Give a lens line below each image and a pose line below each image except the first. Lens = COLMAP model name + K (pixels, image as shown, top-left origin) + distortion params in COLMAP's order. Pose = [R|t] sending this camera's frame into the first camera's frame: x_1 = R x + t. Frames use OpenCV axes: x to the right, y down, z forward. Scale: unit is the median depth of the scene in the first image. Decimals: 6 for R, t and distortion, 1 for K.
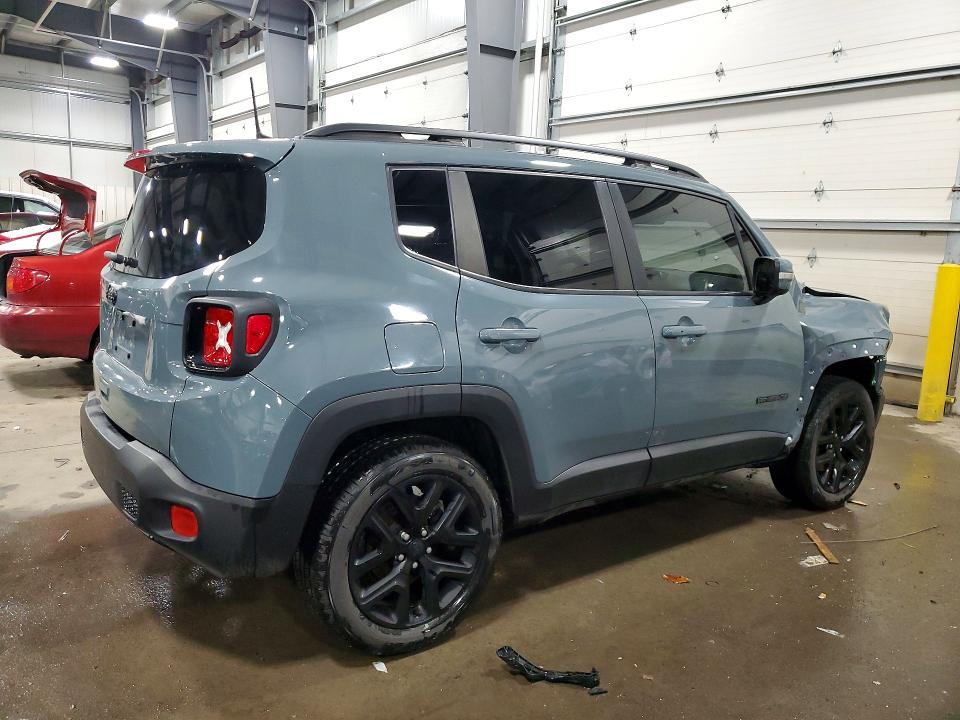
lens RADIAL K [[747.9, 0, 464.8], [0, 747.9, 358.9], [0, 0, 1]] dist [0.006554, 0.010678]
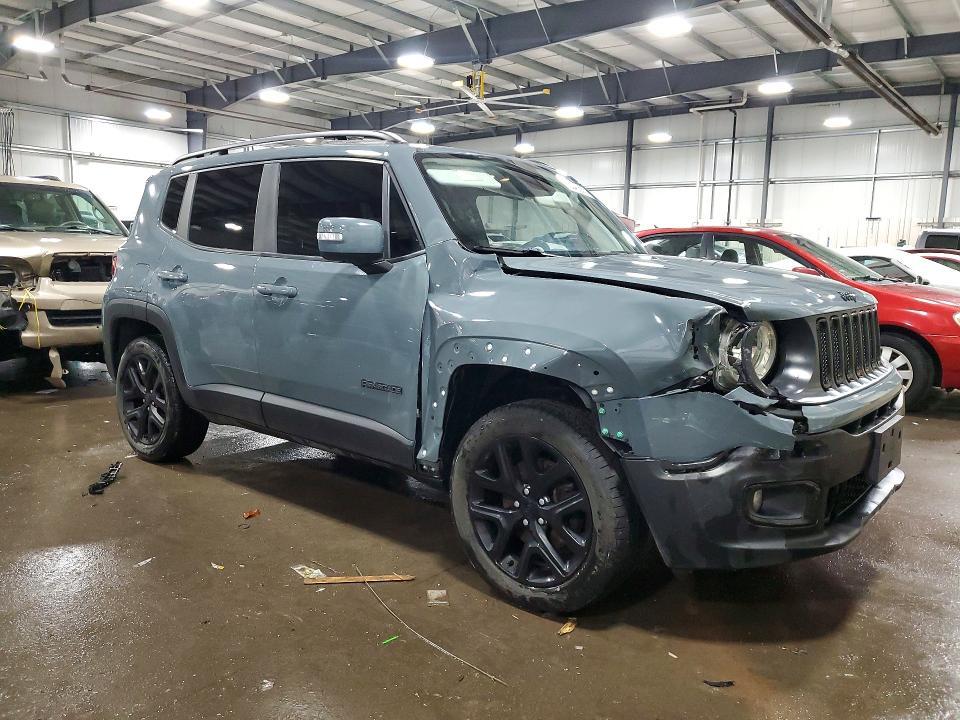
lens RADIAL K [[747.9, 0, 464.8], [0, 747.9, 358.9], [0, 0, 1]] dist [0.006554, 0.010678]
pose [[0.236945, 0.091875, -0.967169, 1.346244], [-0.178620, 0.982668, 0.049588, -0.039425], [0.954962, 0.161006, 0.249249, 0.951656]]
